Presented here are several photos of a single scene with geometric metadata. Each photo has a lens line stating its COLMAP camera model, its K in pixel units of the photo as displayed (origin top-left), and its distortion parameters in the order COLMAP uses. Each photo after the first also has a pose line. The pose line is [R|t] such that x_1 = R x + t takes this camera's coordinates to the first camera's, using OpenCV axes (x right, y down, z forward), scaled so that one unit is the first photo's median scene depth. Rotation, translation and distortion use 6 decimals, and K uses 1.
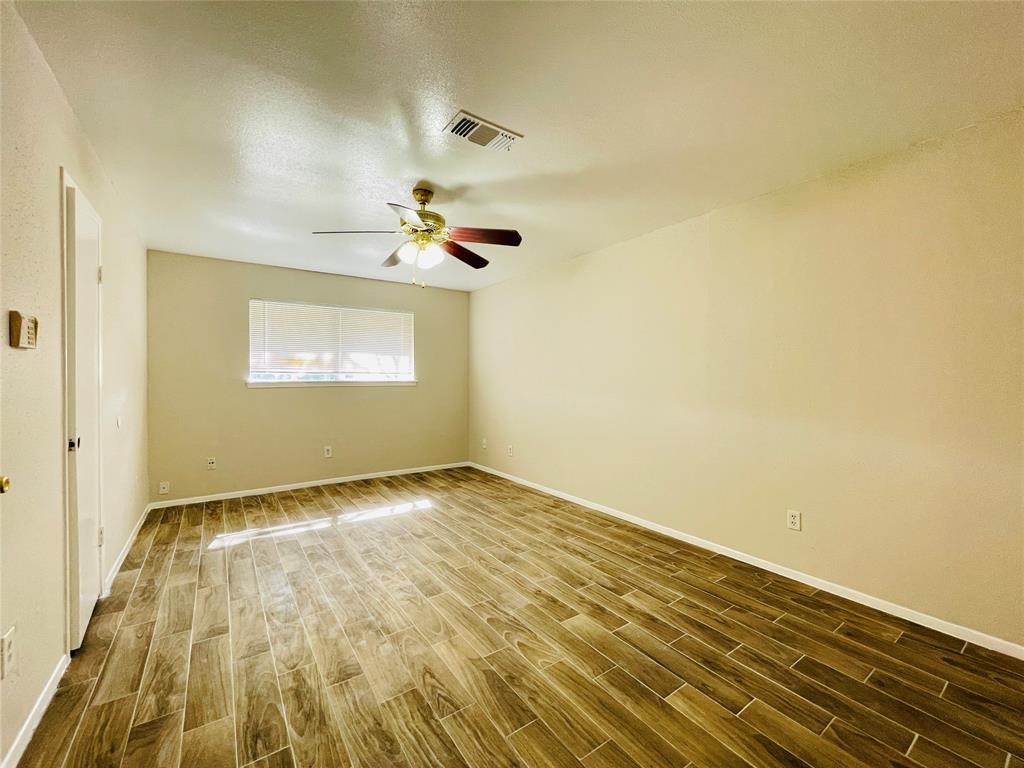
lens RADIAL K [[419.8, 0, 511.9], [0, 419.8, 380.1], [0, 0, 1]] dist [-0.001658, -0.000459]
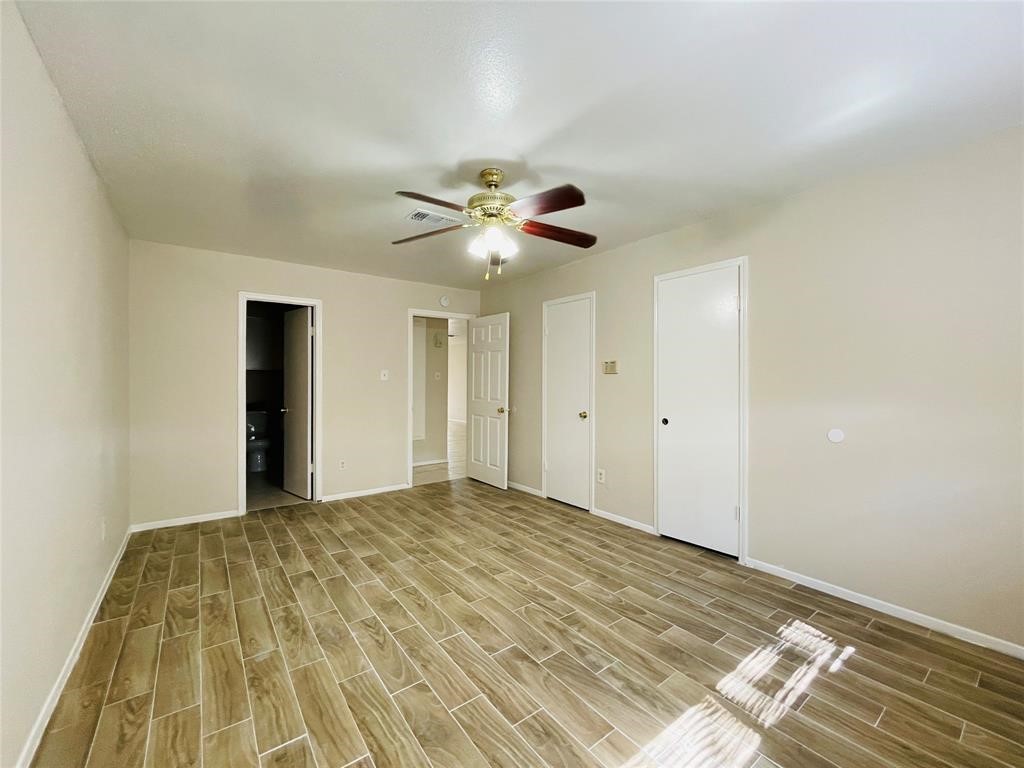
lens RADIAL K [[419.8, 0, 512.4], [0, 419.8, 380.3], [0, 0, 1]] dist [-0.001658, -0.000459]
pose [[-0.999376, -0.005040, -0.034967, -0.235571], [-0.005052, 0.999987, 0.000230, -0.015351], [0.034965, 0.000407, -0.999388, 1.991023]]
